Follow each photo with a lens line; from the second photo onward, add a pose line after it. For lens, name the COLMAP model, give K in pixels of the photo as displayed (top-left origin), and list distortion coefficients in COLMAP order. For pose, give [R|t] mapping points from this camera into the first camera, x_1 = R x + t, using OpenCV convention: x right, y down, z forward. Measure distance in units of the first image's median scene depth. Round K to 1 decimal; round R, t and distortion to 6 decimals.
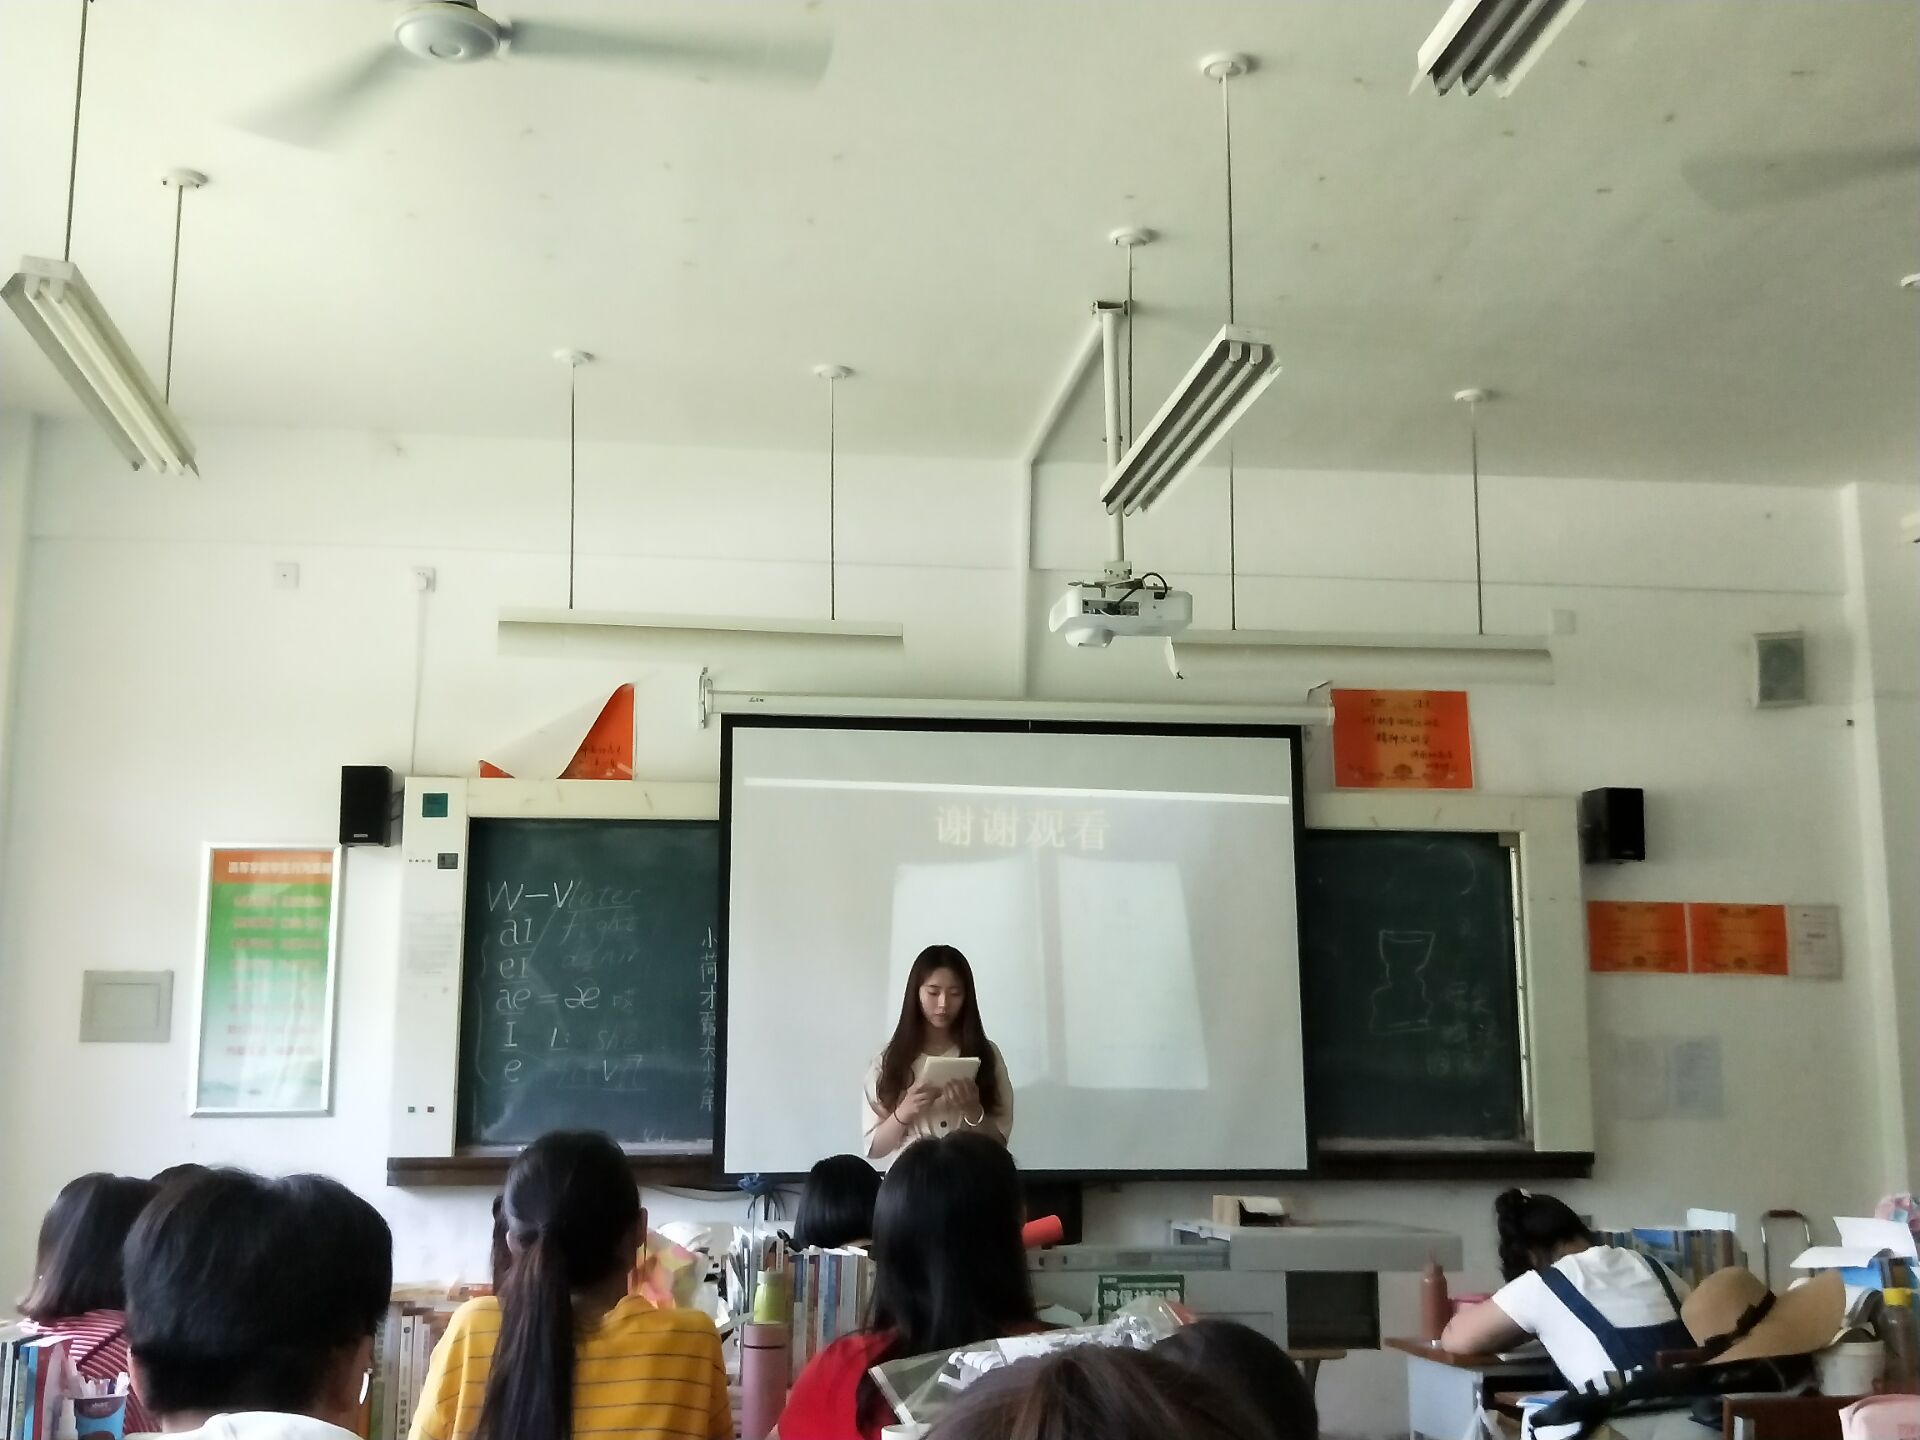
lens RADIAL K [[2215.9, 0, 960.0], [0, 2215.9, 720.0], [0, 0, 1]] dist [0.233044, -0.956181]
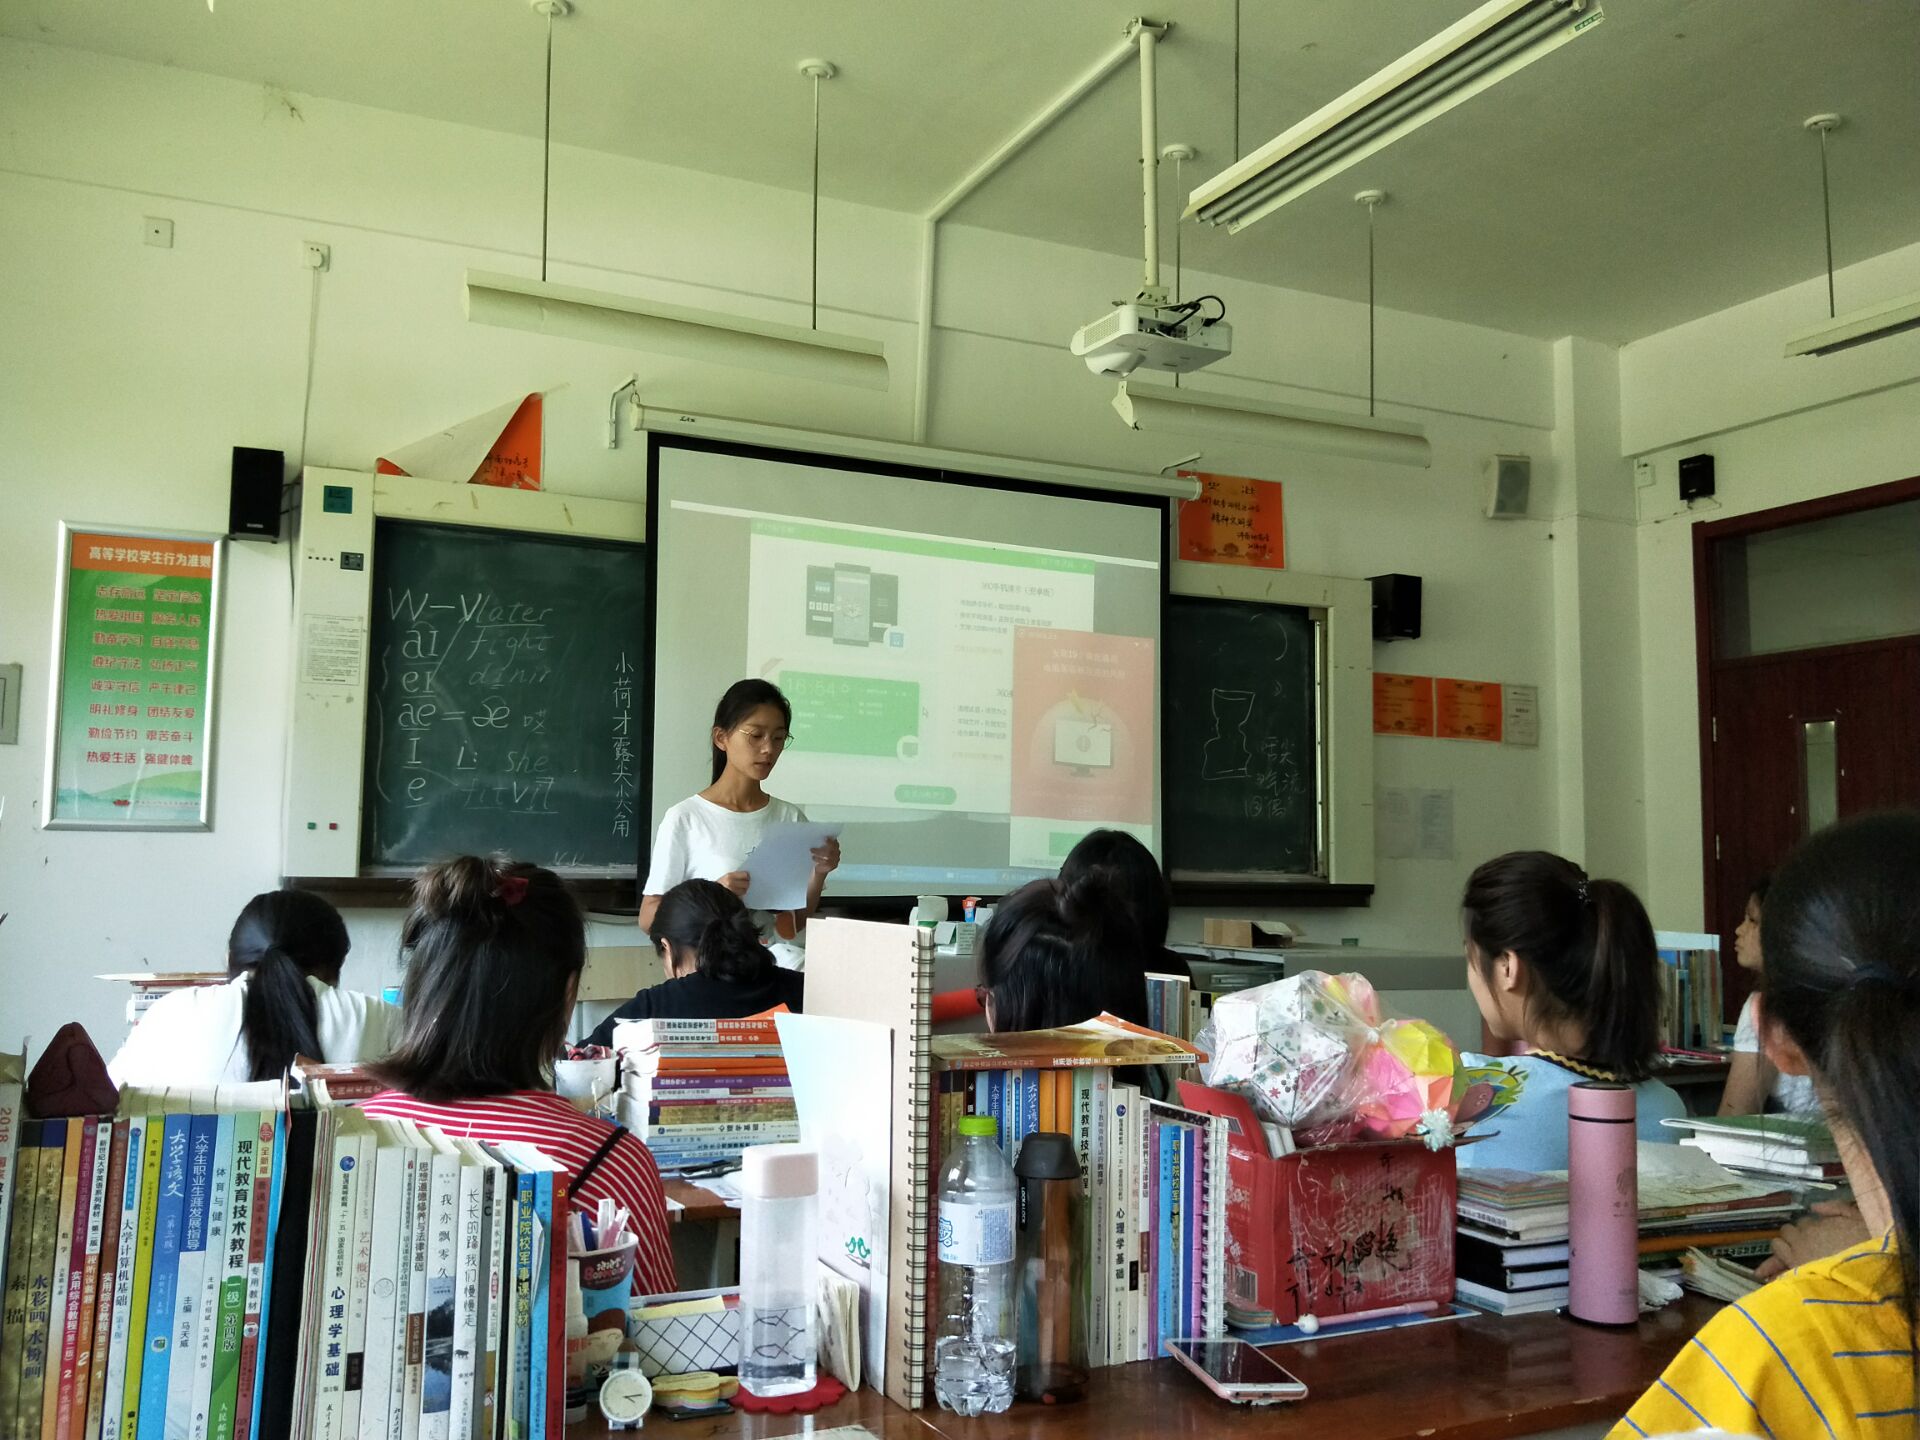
lens RADIAL K [[1642.3, 0, 960.0], [0, 1642.3, 720.0], [0, 0, 1]] dist [0.096307, -0.283657]
pose [[0.951142, 0.039932, 0.306159, -0.193223], [-0.065165, 0.995227, 0.072643, 0.061160], [-0.301797, -0.089044, 0.949205, 0.268251]]
